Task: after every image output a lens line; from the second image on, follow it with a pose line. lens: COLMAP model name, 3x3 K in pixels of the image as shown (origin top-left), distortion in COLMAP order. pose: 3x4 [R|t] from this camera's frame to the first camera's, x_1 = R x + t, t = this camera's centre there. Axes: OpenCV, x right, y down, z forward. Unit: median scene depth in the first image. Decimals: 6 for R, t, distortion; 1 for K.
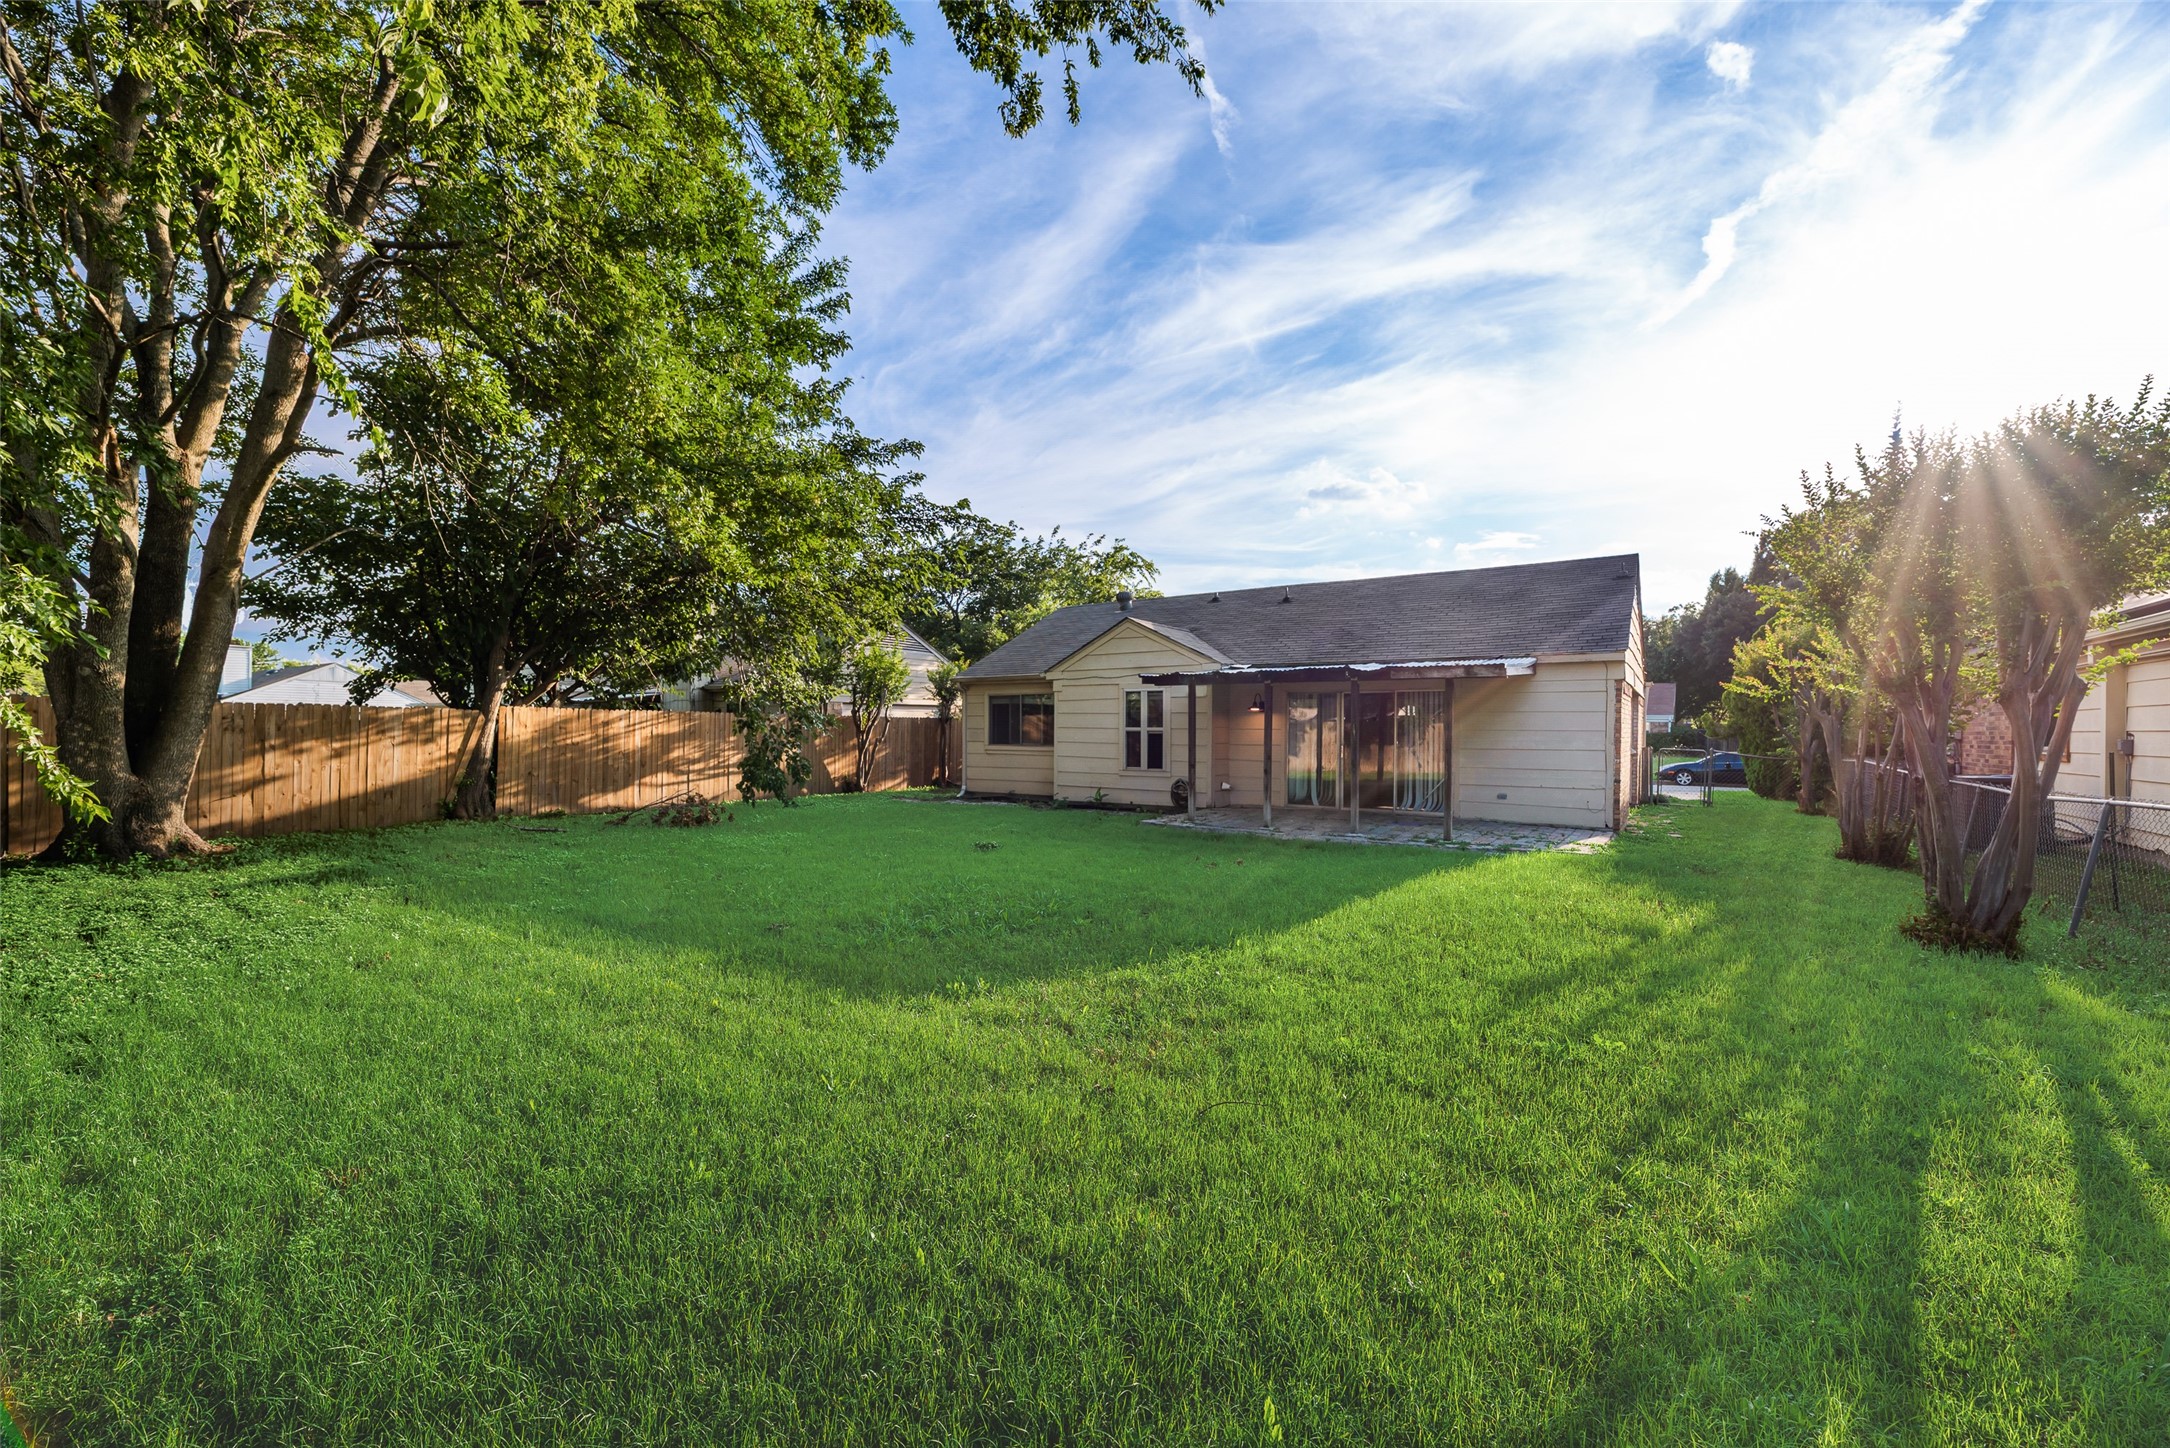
lens RADIAL K [[876.6, 0, 1077.5], [0, 876.6, 719.5], [0, 0, 1]] dist [0.007247, 0.000294]
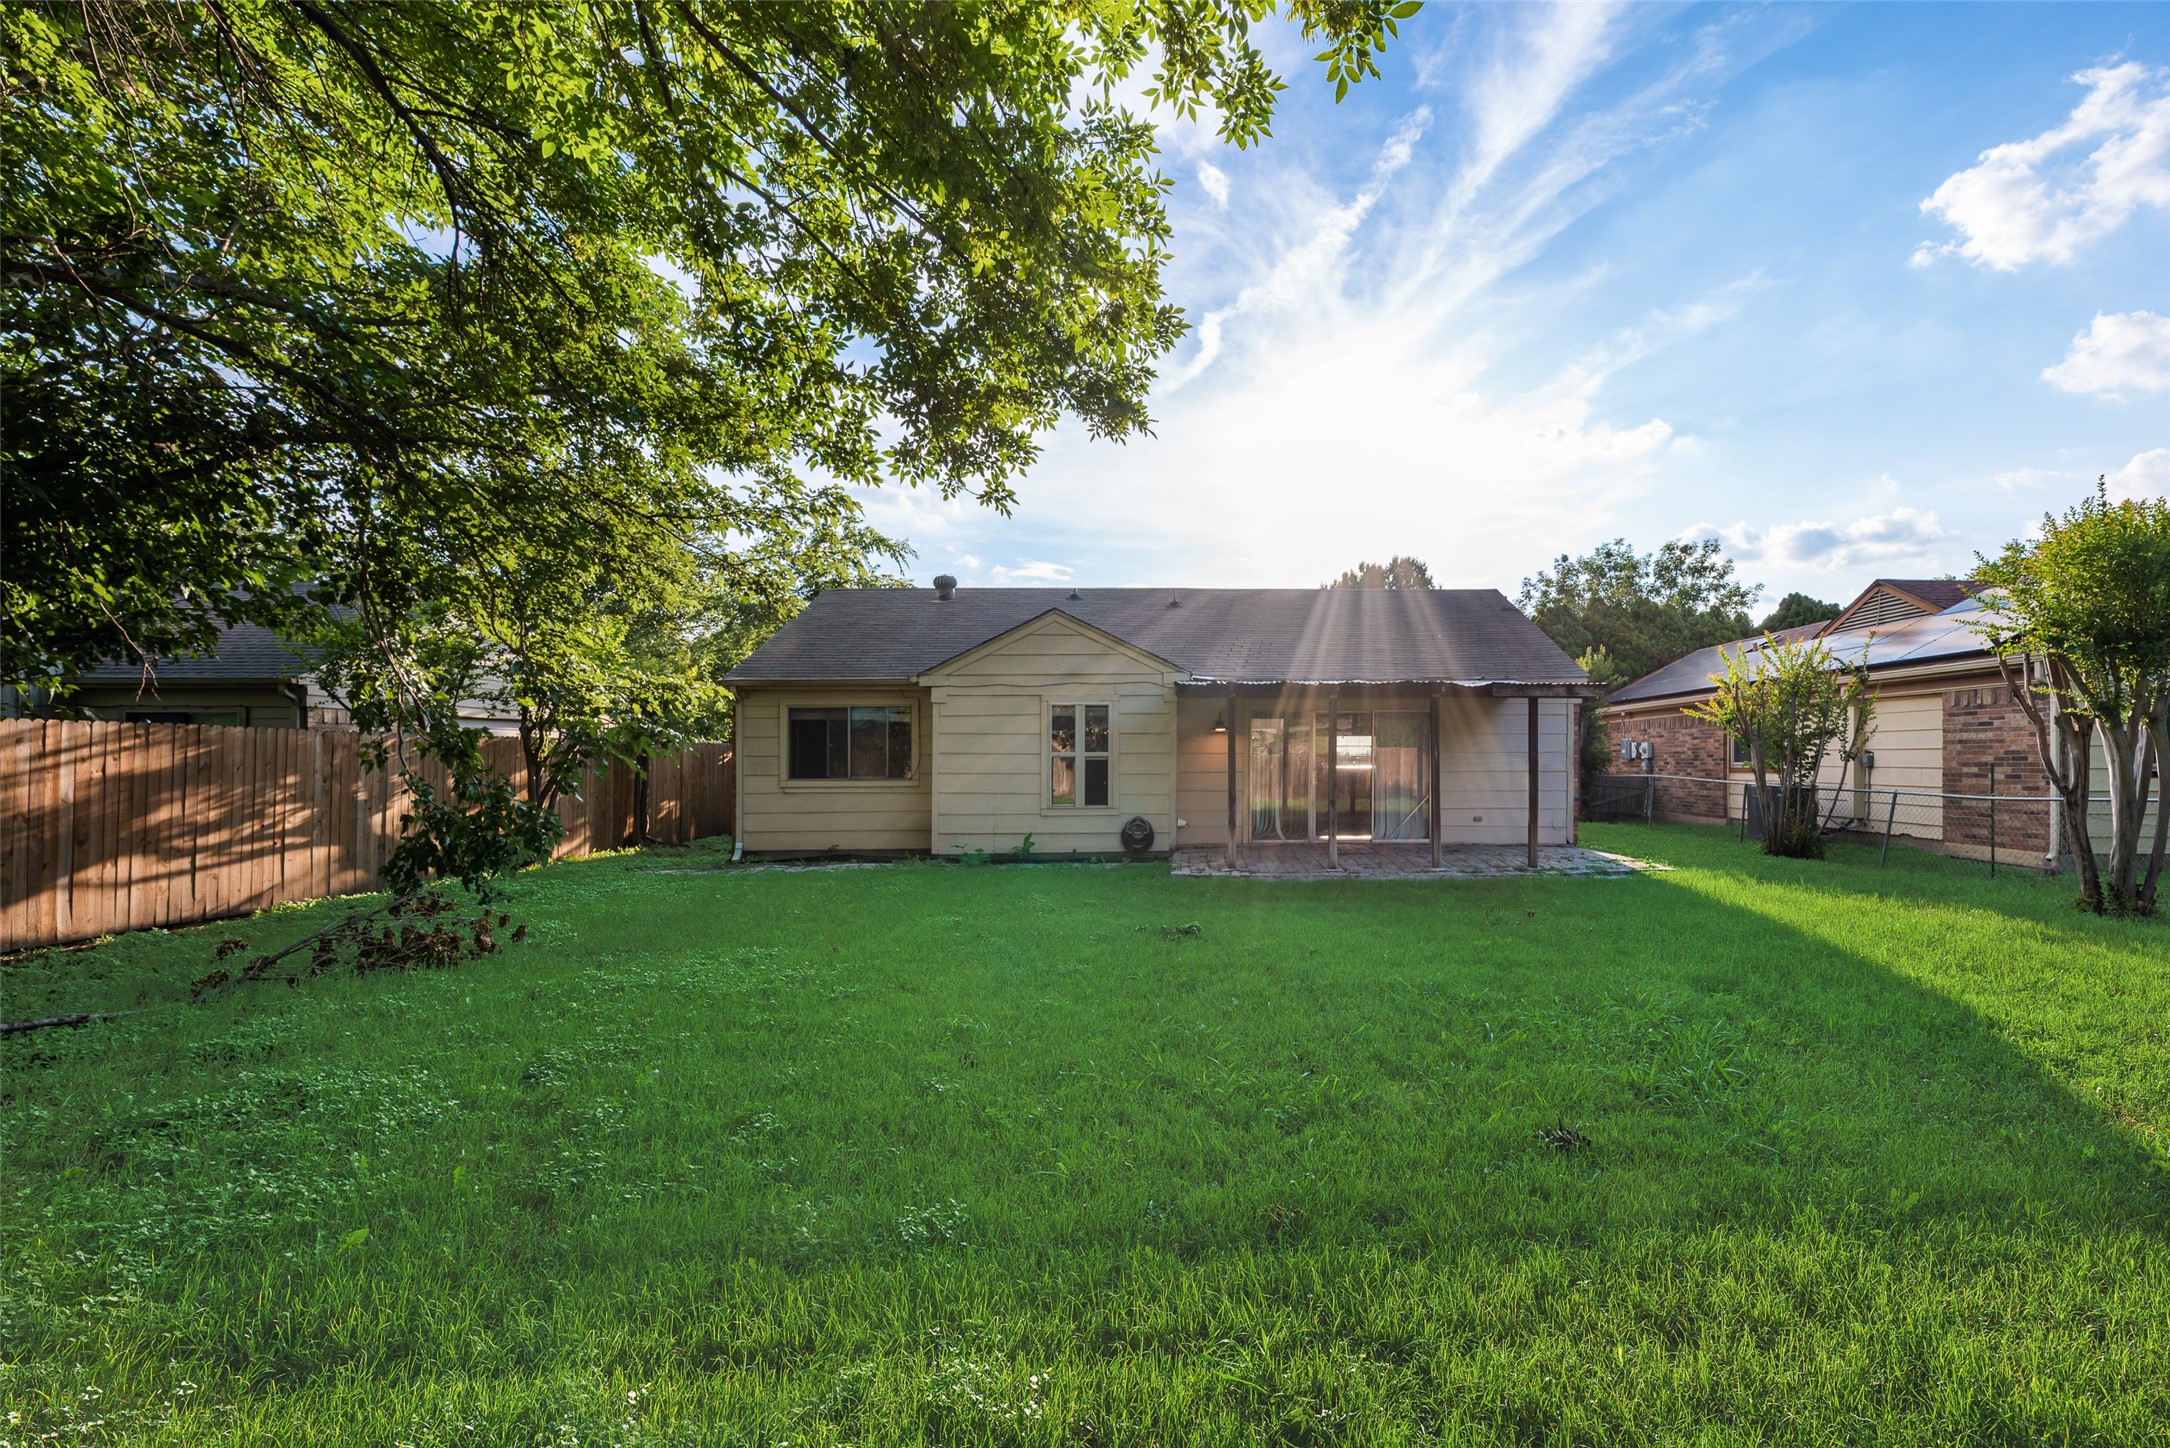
lens RADIAL K [[933.9, 0, 1099.9], [0, 933.9, 739.2], [0, 0, 1]] dist [0.012618, -0.000008]
pose [[0.810721, 0.002659, 0.585426, -0.349605], [0.003018, 0.999957, -0.008721, 0.004640], [-0.585424, 0.008837, 0.810679, 0.291440]]
